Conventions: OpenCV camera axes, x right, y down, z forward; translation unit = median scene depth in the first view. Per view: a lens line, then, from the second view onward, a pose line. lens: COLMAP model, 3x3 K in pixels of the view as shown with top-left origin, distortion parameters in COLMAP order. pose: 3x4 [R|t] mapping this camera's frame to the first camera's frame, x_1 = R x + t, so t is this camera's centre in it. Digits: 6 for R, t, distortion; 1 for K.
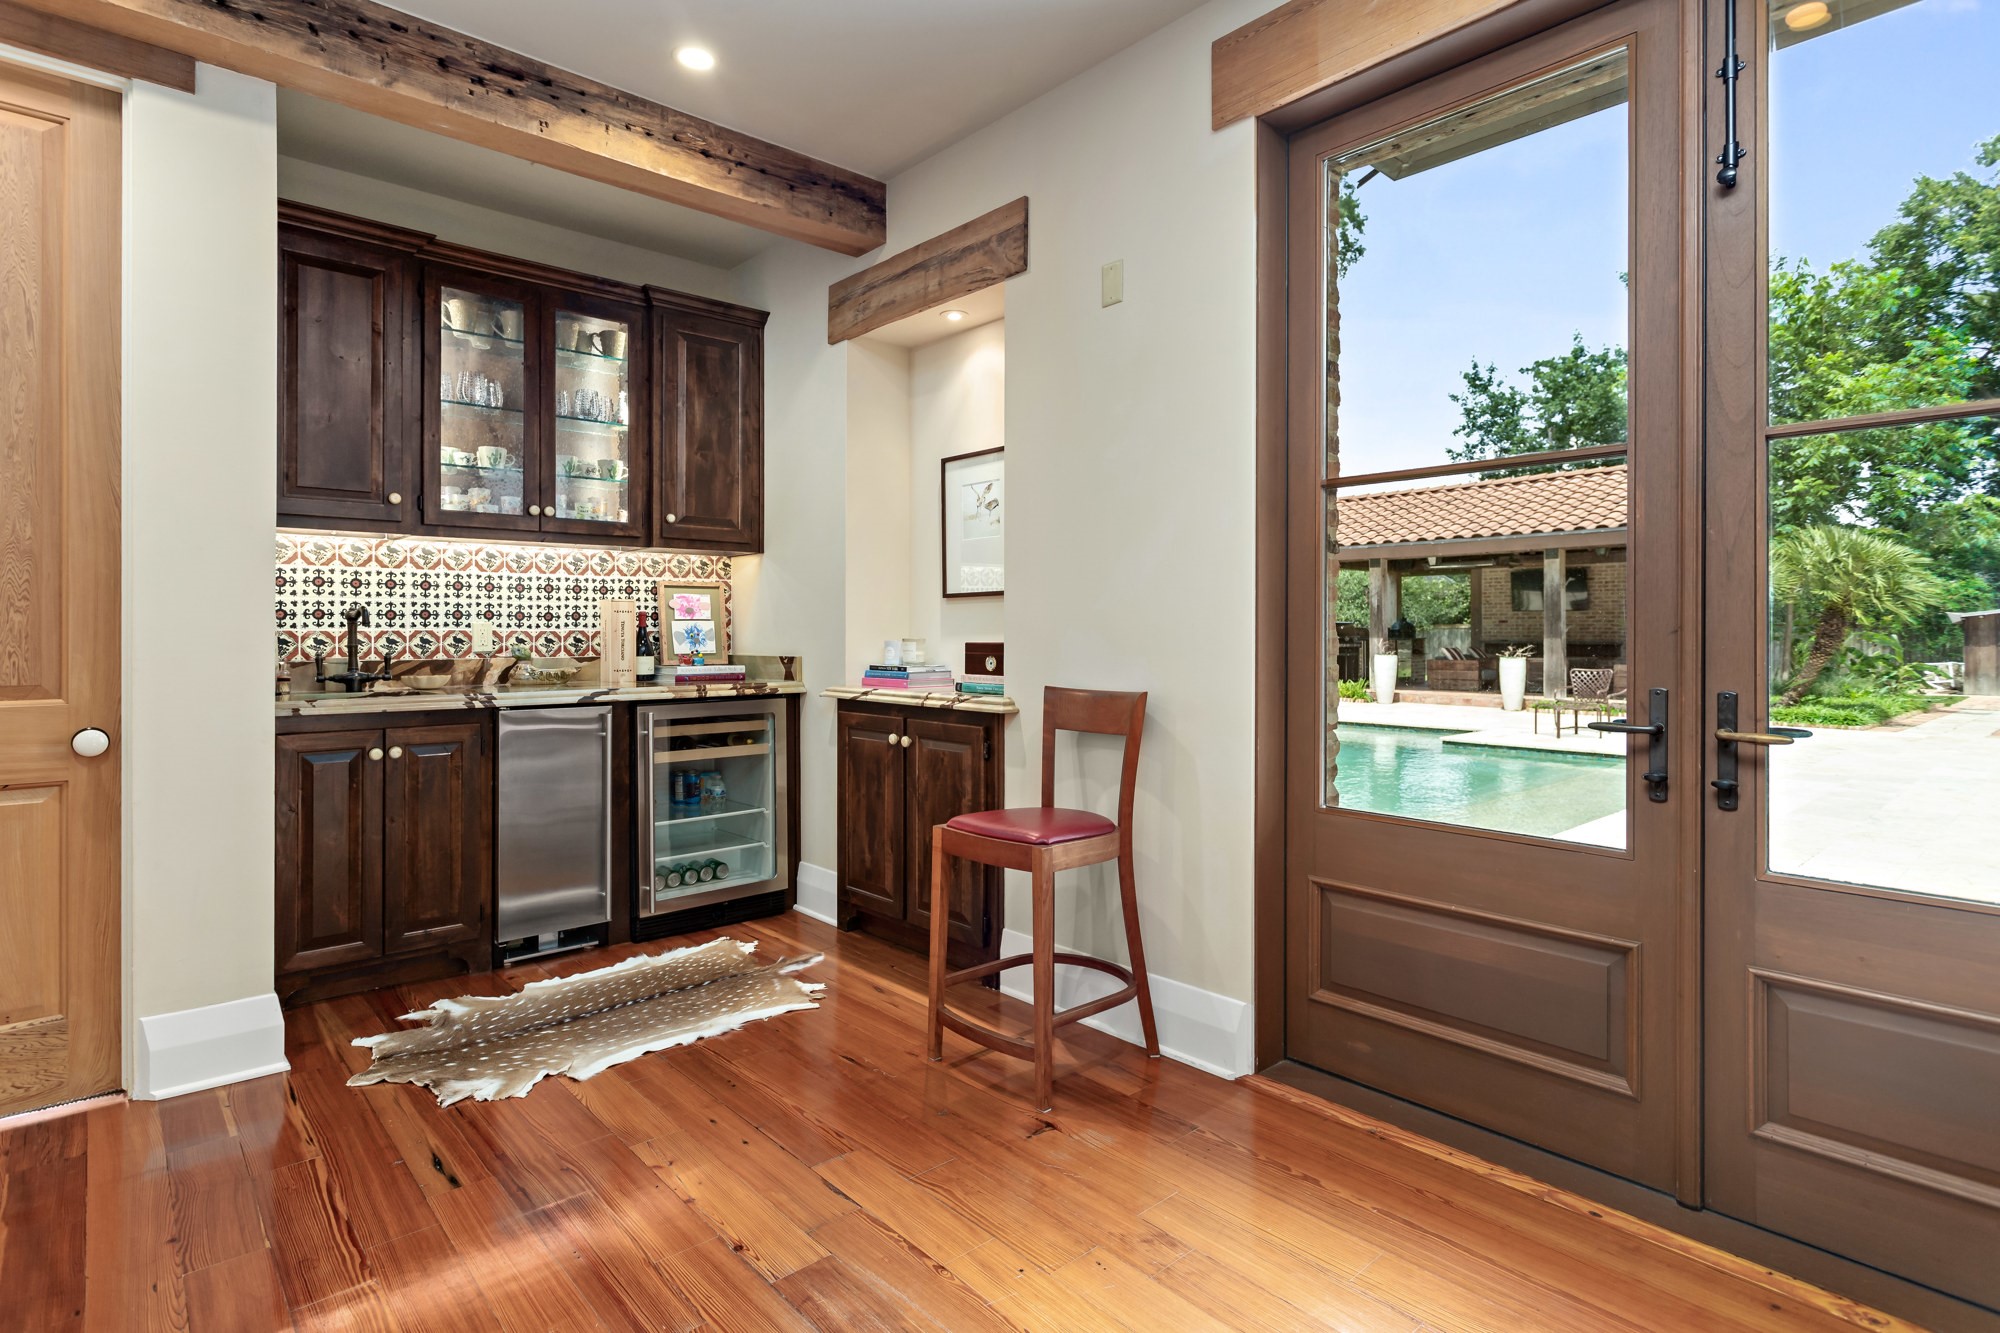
lens RADIAL K [[1020.6, 0, 1008.6], [0, 1020.6, 631.3], [0, 0, 1]] dist [-0.001393, 0.000840]
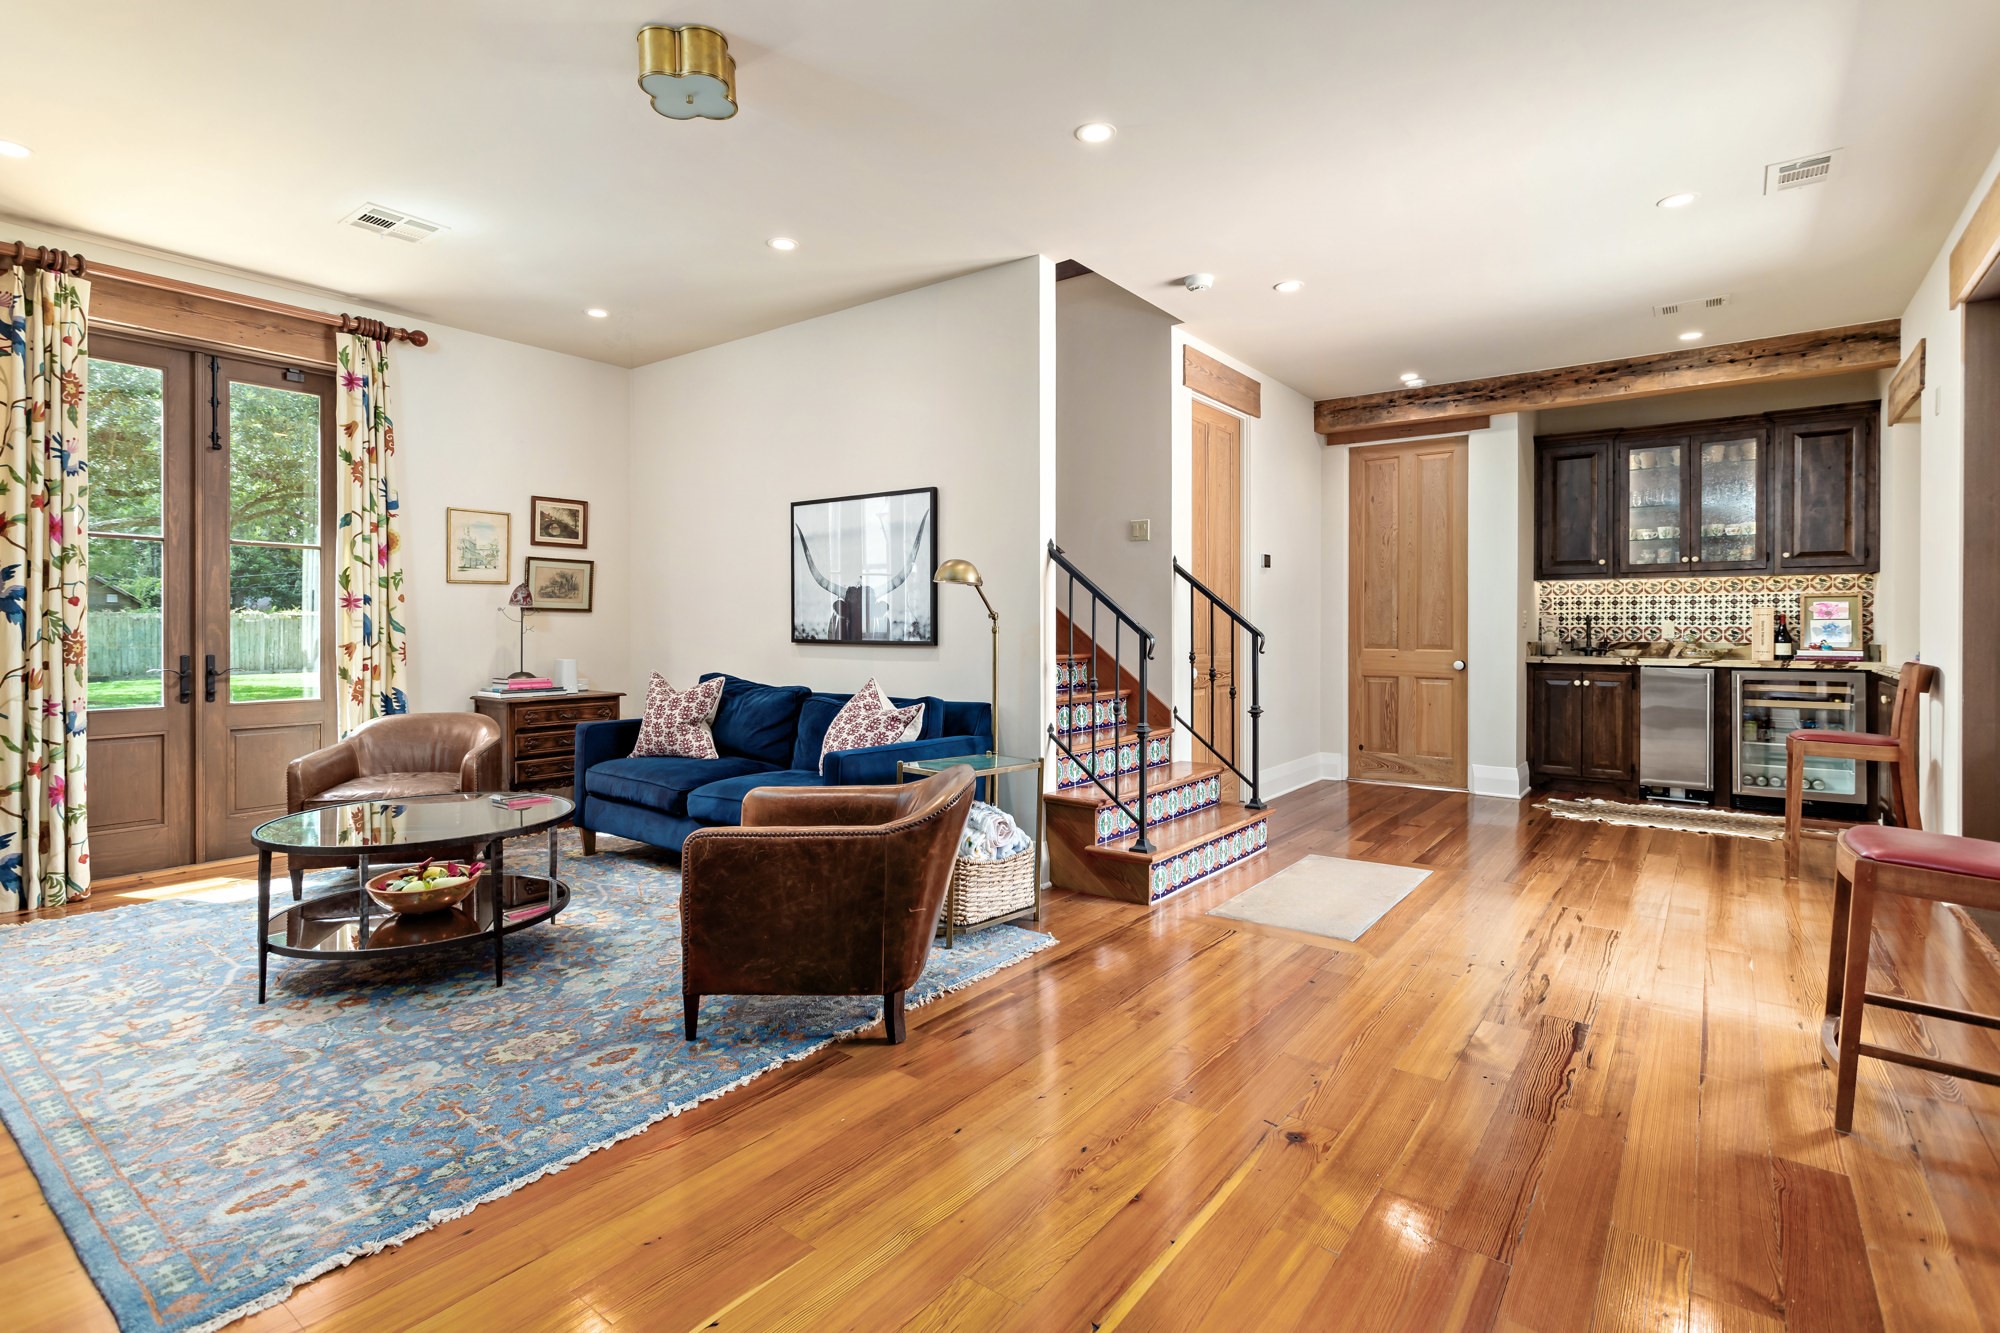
lens RADIAL K [[982.1, 0, 1004.1], [0, 982.1, 624.3], [0, 0, 1]] dist [0.045436, 0.000136]
pose [[0.202655, -0.002247, -0.979248, 1.022483], [-0.002304, 0.999994, -0.002771, 0.003115], [0.979247, 0.002818, 0.202648, -0.533120]]
